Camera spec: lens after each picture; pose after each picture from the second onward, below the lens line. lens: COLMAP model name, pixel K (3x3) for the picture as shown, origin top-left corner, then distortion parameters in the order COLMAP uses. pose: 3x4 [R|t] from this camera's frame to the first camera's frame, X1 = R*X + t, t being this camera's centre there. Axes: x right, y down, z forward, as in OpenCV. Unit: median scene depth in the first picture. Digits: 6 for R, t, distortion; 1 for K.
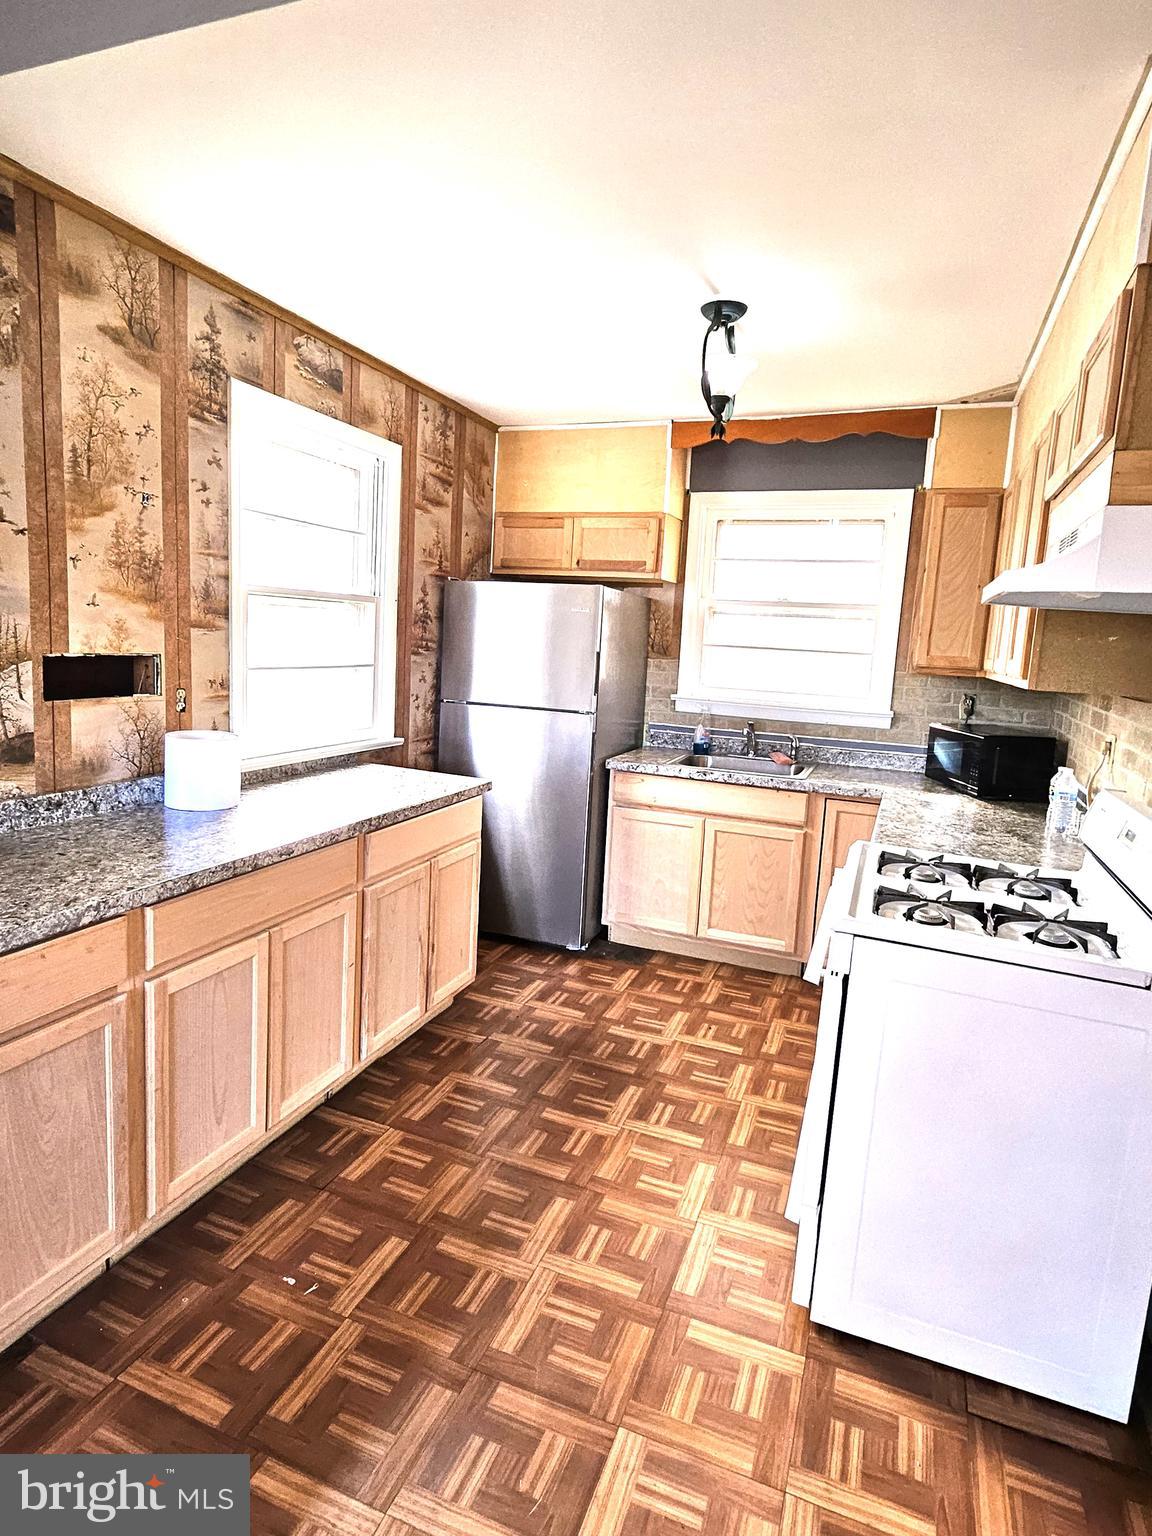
lens RADIAL K [[869.8, 0, 585.2], [0, 869.8, 763.2], [0, 0, 1]] dist [0.008312, -0.005196]
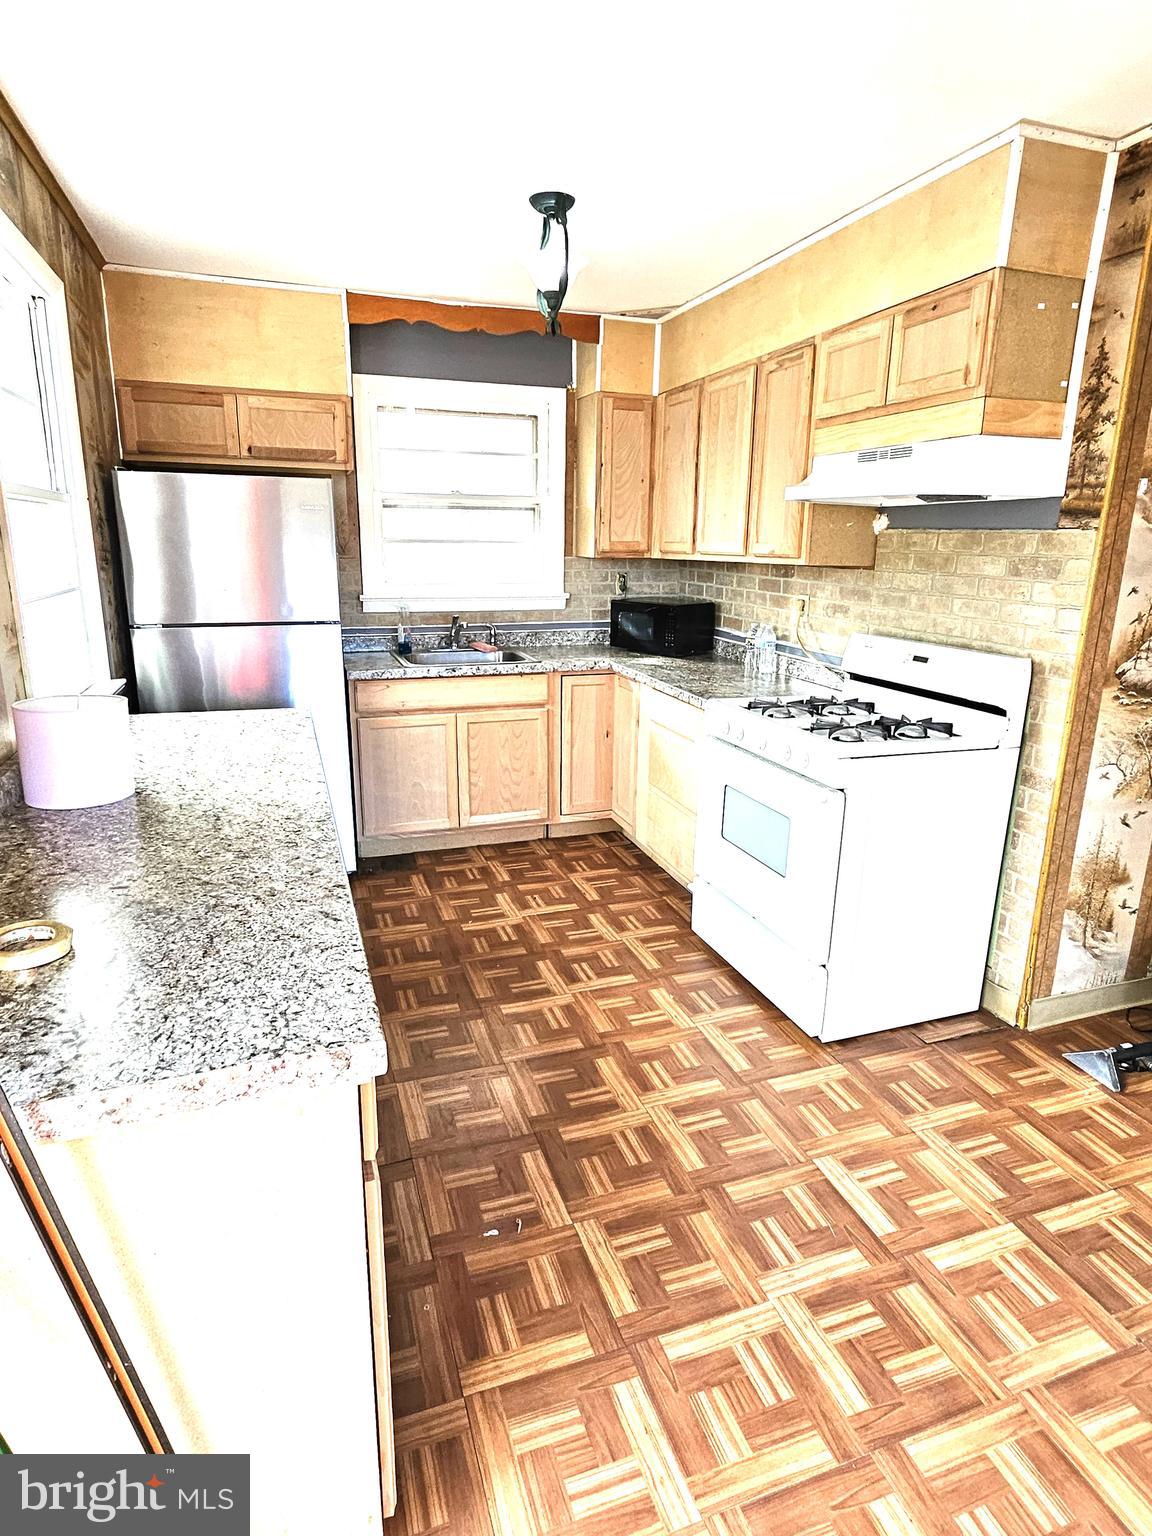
lens RADIAL K [[869.8, 0, 582.9], [0, 869.8, 768.7], [0, 0, 1]] dist [0.008312, -0.005196]
pose [[0.743226, -0.211801, 0.634630, -0.437311], [0.125321, 0.975851, 0.178913, -0.040098], [-0.657198, -0.053440, 0.751821, 0.133132]]
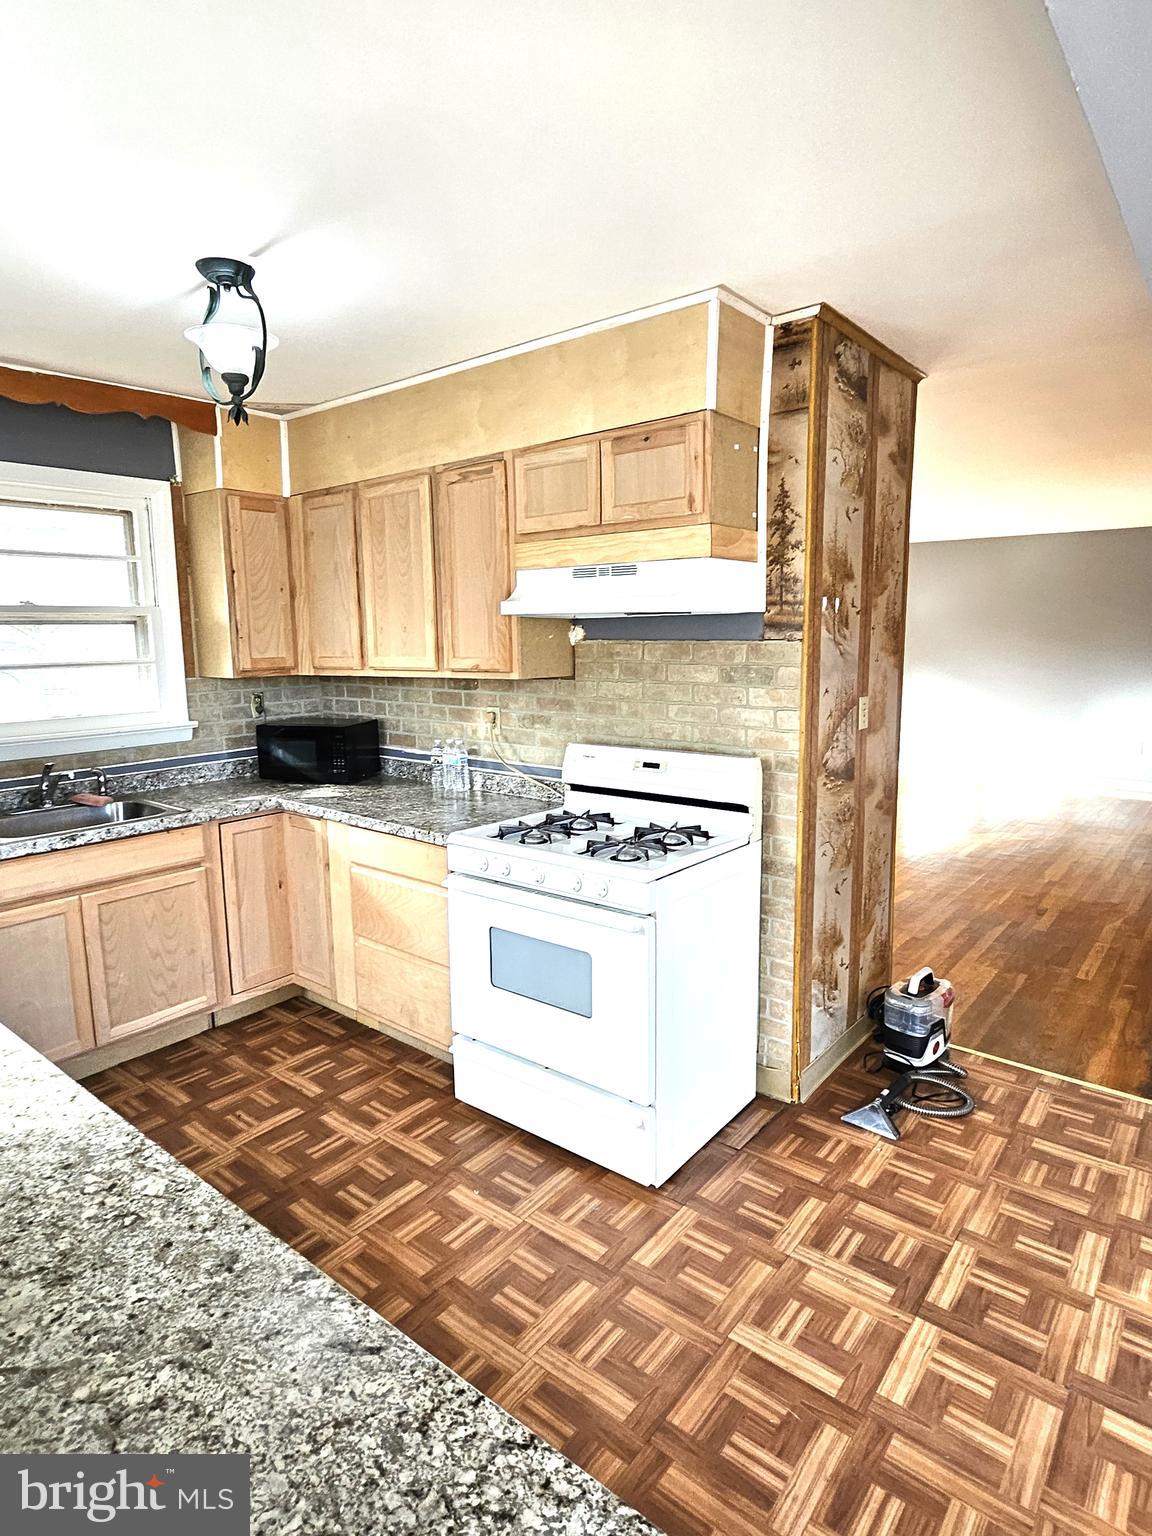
lens RADIAL K [[869.8, 0, 600.6], [0, 869.8, 757.3], [0, 0, 1]] dist [0.008312, -0.005196]
pose [[0.268439, -0.192794, 0.943807, -0.458632], [0.170875, 0.973760, 0.150312, -0.095648], [-0.948020, 0.120923, 0.294338, 0.345438]]
